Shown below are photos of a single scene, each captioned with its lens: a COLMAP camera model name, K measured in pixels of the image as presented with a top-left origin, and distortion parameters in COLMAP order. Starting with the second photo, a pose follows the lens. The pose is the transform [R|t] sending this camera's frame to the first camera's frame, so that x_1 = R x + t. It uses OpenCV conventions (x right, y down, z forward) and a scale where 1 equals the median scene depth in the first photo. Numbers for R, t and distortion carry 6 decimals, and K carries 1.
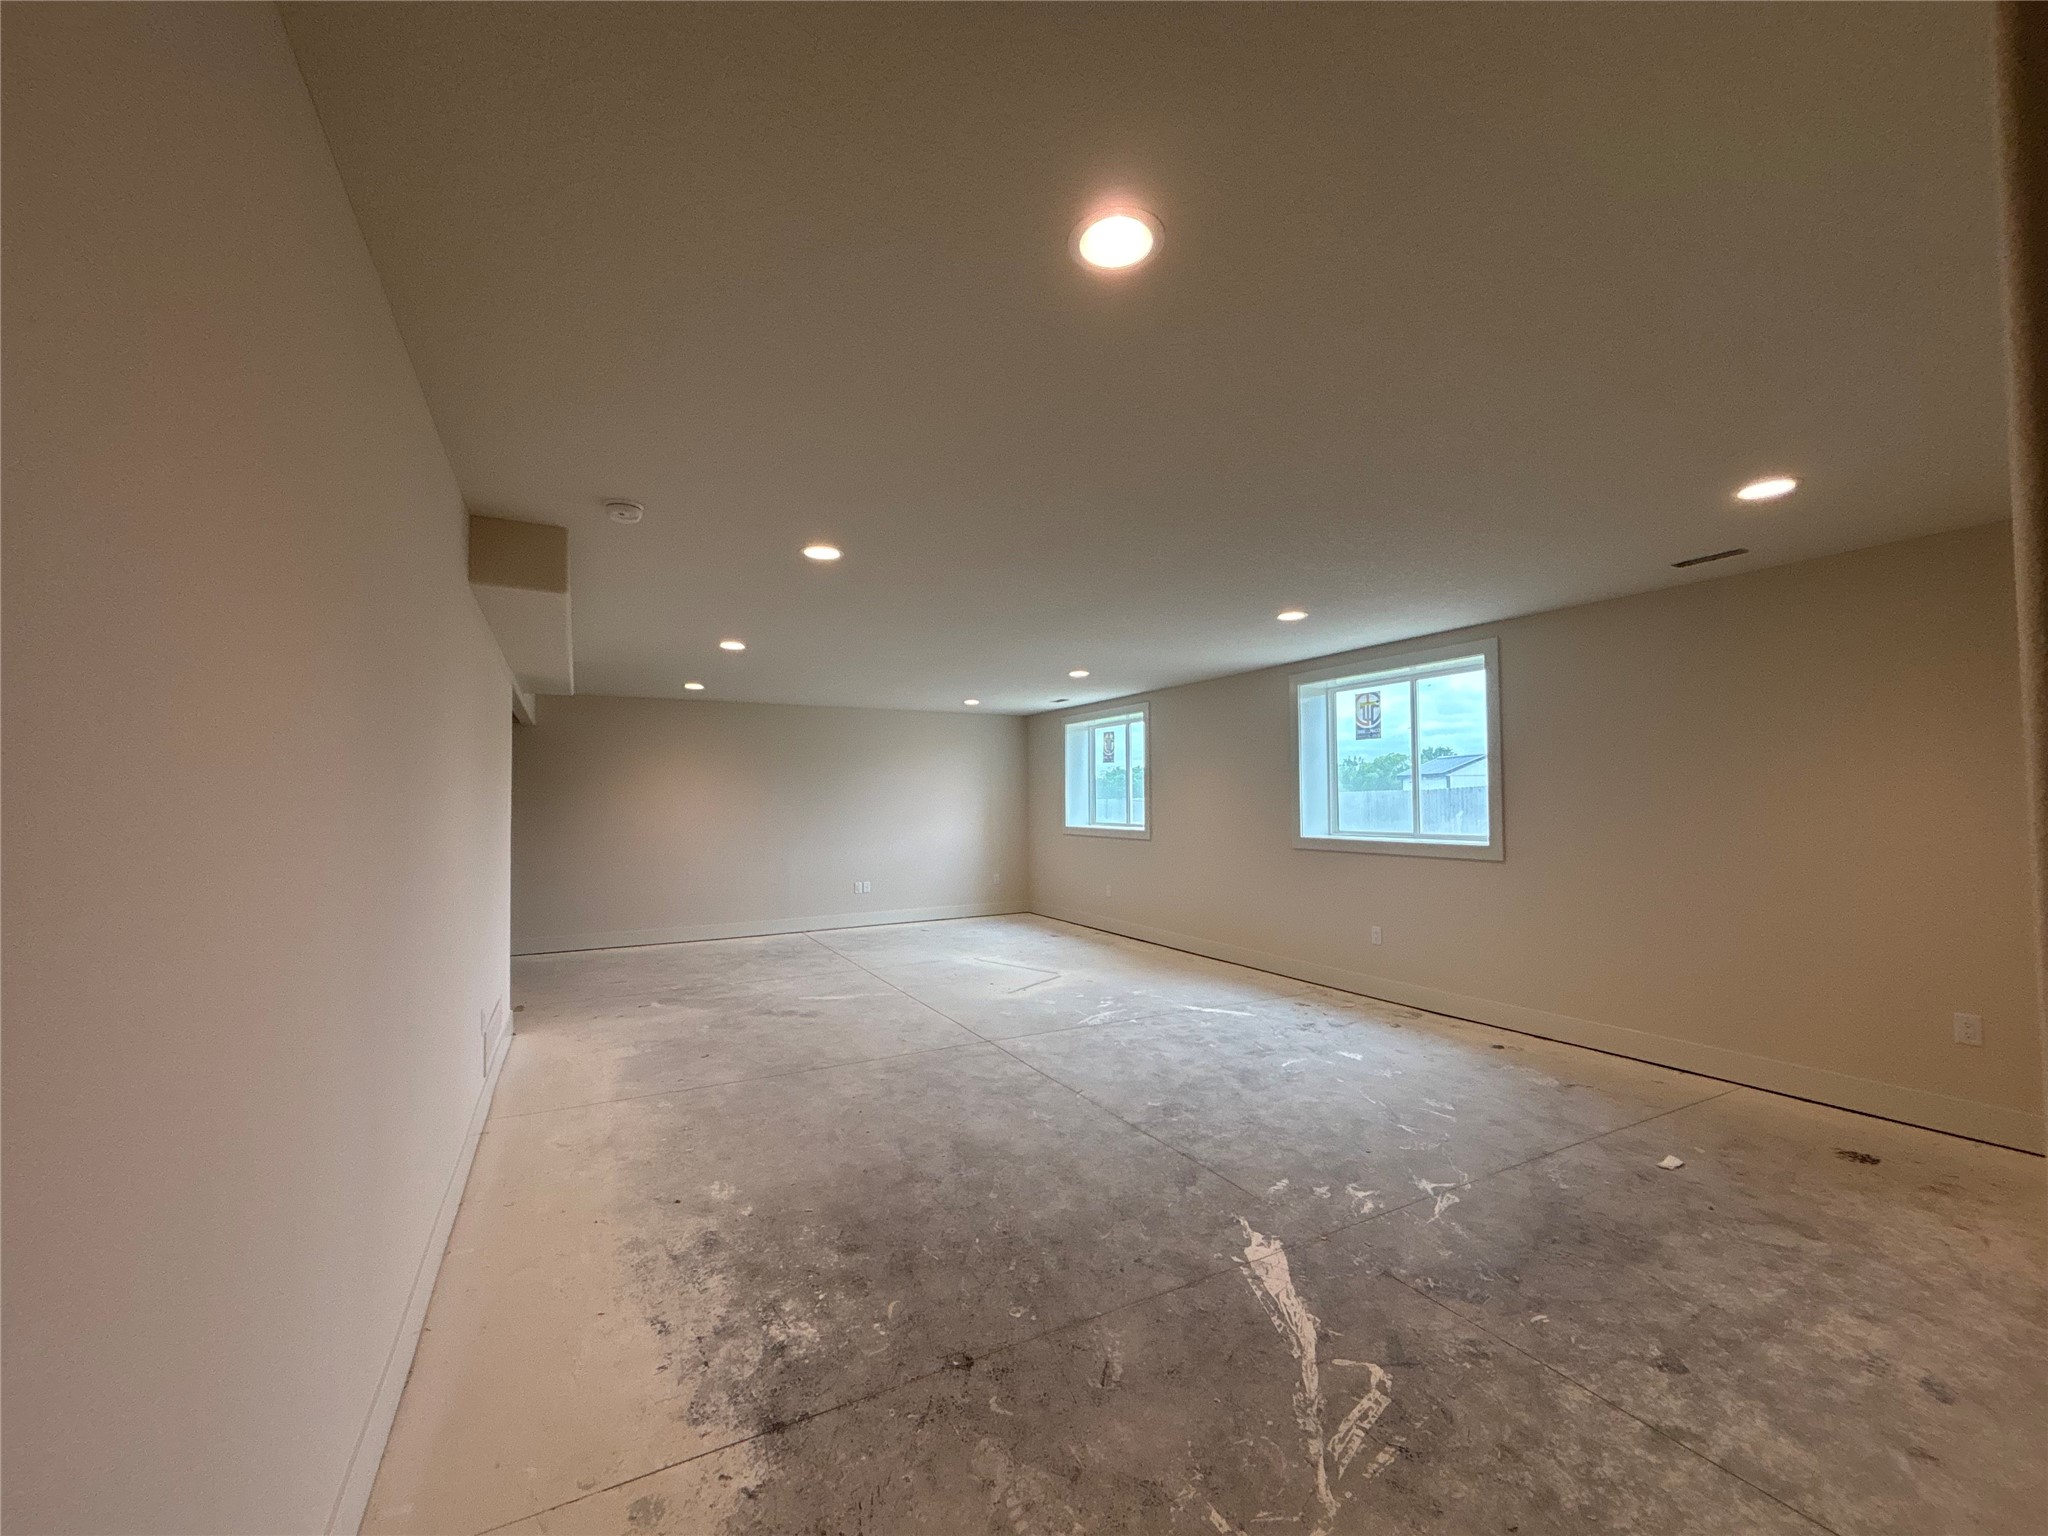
lens RADIAL K [[823.1, 0, 1024.0], [0, 823.1, 768.0], [0, 0, 1]] dist [0.000558, 0.000322]
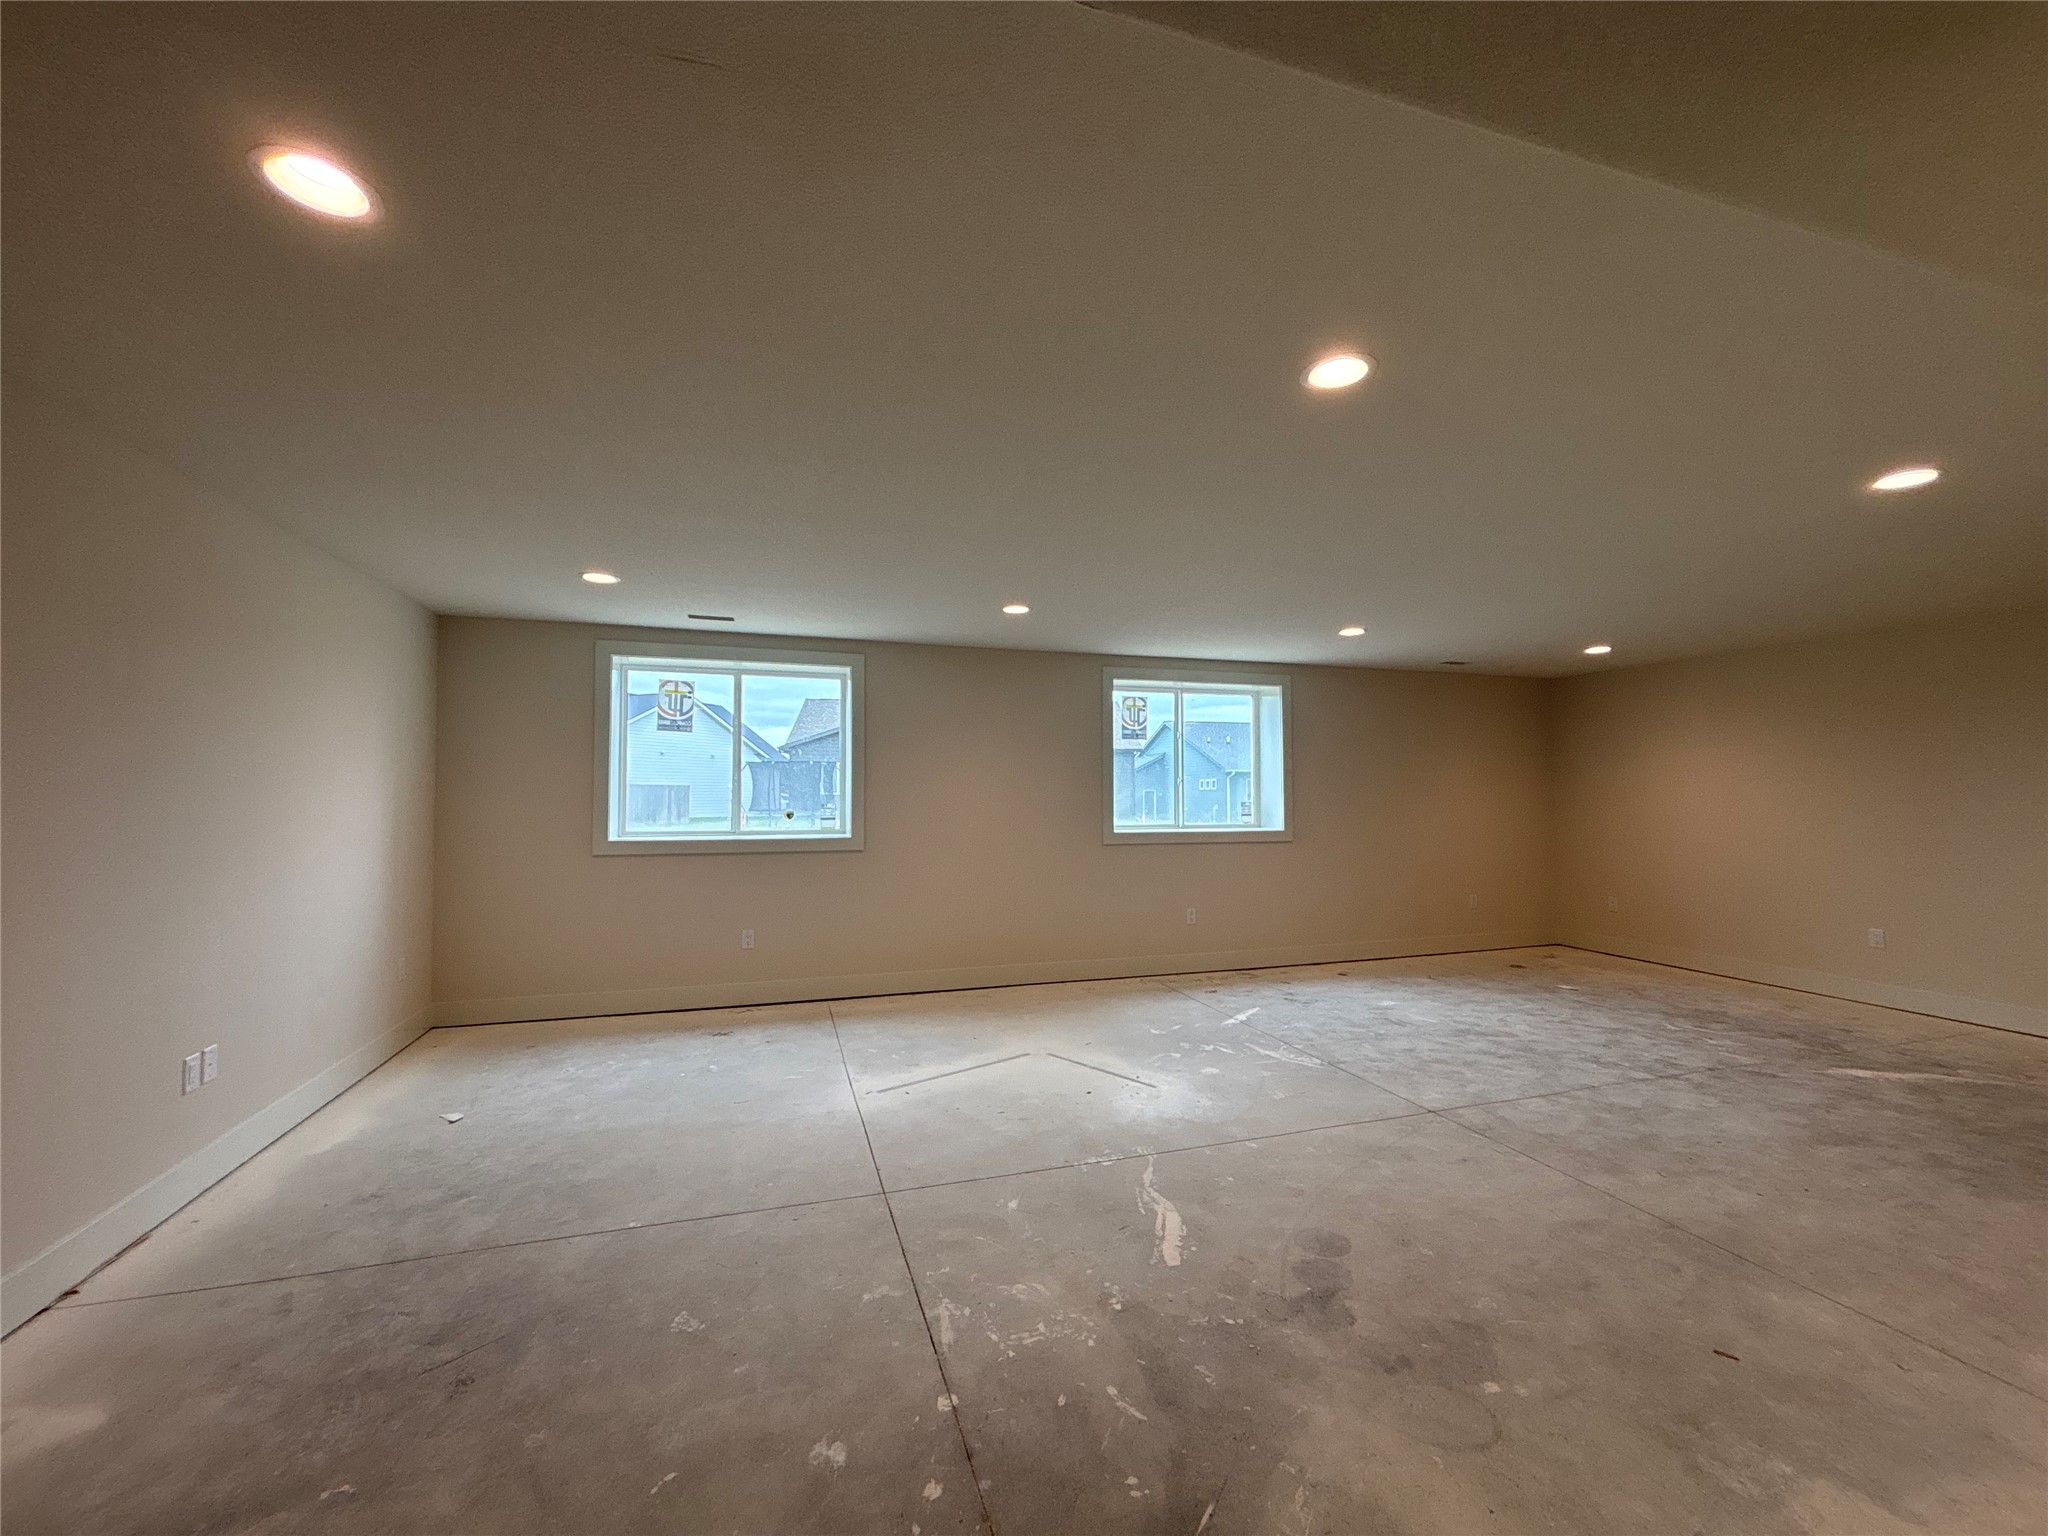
lens RADIAL K [[823.1, 0, 1024.0], [0, 823.1, 768.0], [0, 0, 1]] dist [0.000558, 0.000322]
pose [[0.200215, 0.038195, 0.979007, -0.872126], [-0.026783, 0.999080, -0.033501, 0.055094], [-0.979386, -0.019513, 0.201054, 1.231219]]
